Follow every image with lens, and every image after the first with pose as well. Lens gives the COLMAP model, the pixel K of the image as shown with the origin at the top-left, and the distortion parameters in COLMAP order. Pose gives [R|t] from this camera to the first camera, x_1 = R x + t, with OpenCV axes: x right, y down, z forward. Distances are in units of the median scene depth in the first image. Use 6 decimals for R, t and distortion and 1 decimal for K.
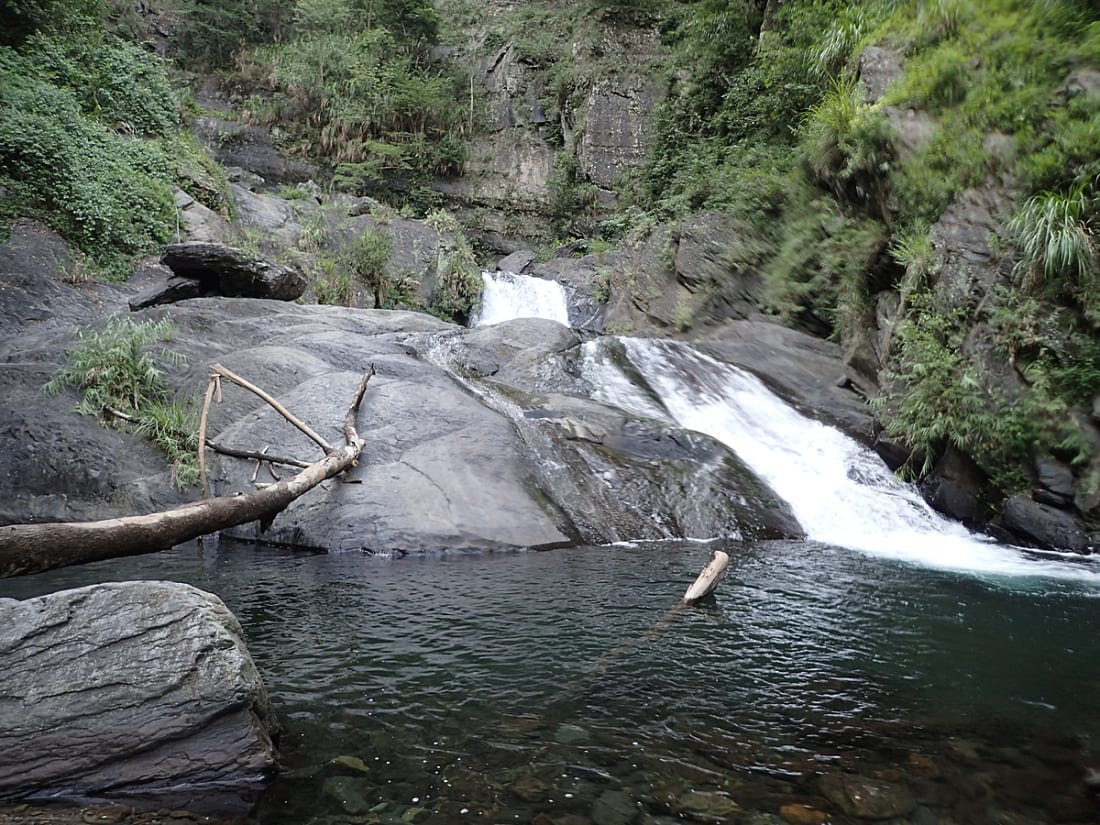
lens RADIAL K [[819.8, 0, 548.9], [0, 819.8, 407.2], [0, 0, 1]] dist [0.006395, -0.002667]
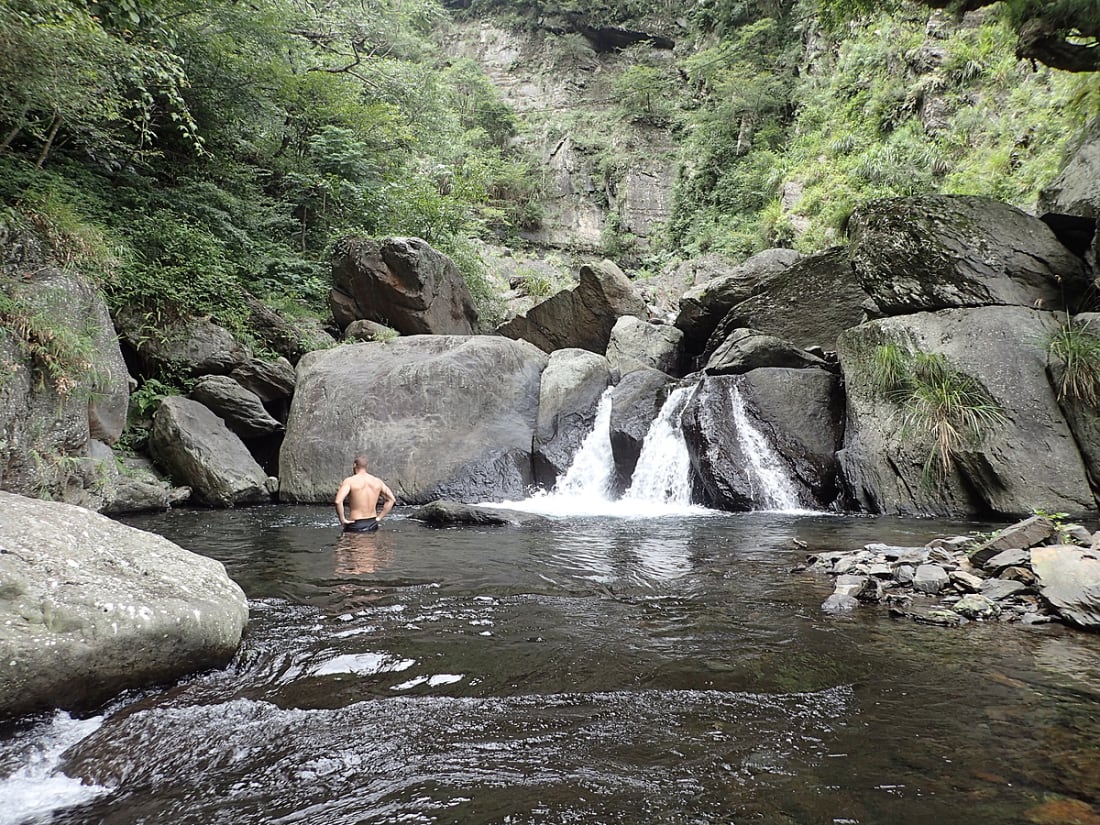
lens RADIAL K [[819.8, 0, 551.2], [0, 819.8, 416.8], [0, 0, 1]] dist [0.006395, -0.002667]
pose [[0.999644, -0.019162, 0.018563, -0.130950], [0.019591, 0.999539, -0.023204, 0.101275], [-0.018109, 0.023559, 0.999558, -0.515532]]
